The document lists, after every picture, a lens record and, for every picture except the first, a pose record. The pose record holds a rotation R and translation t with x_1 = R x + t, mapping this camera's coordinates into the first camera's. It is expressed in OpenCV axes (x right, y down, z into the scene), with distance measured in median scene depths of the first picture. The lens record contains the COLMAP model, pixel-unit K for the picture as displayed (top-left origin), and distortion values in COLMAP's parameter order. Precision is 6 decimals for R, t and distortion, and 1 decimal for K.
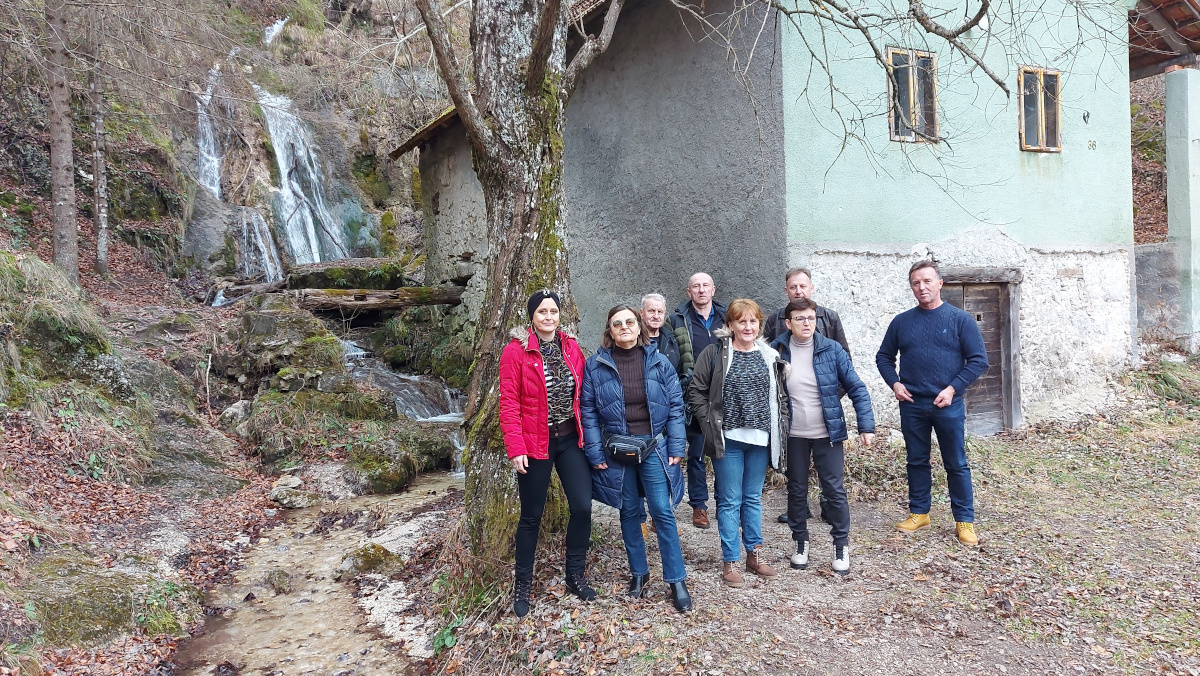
lens RADIAL K [[845.0, 0, 600.0], [0, 845.0, 338.0], [0, 0, 1]] dist [0.108685, -0.126150]
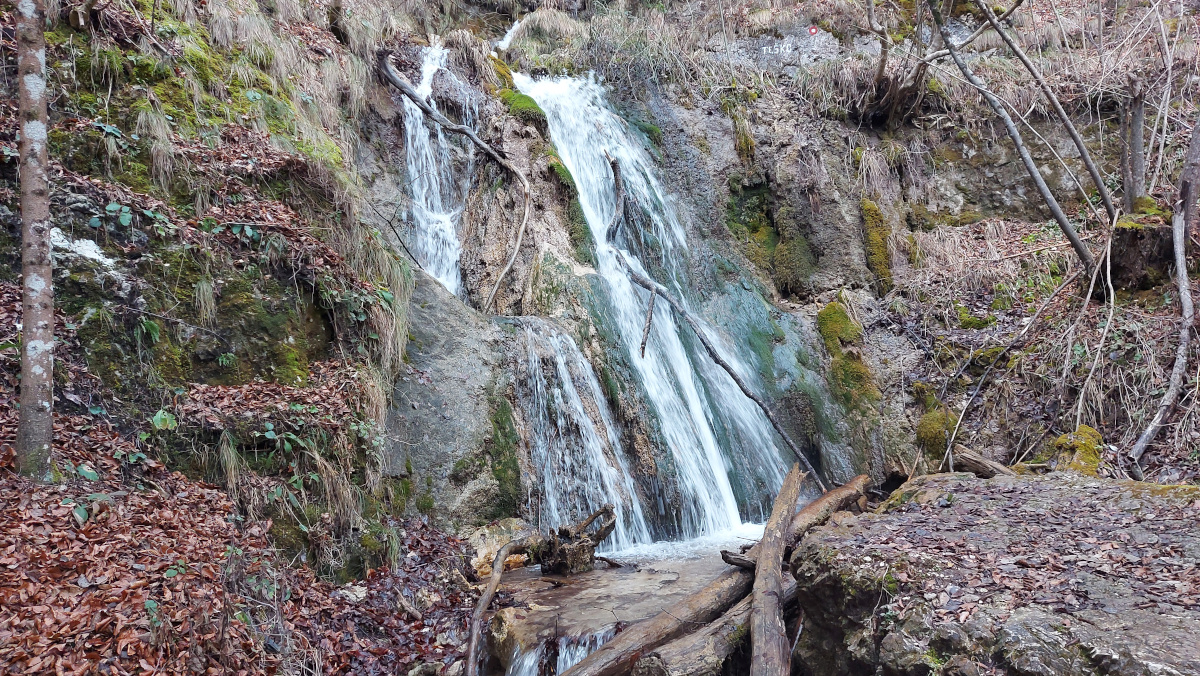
lens RADIAL K [[845.0, 0, 600.0], [0, 845.0, 338.0], [0, 0, 1]] dist [0.108685, -0.126150]
pose [[0.979617, -0.069480, -0.188478, -0.341888], [0.046574, 0.991270, -0.123350, -0.104634], [0.195403, 0.112057, 0.974300, 0.702509]]
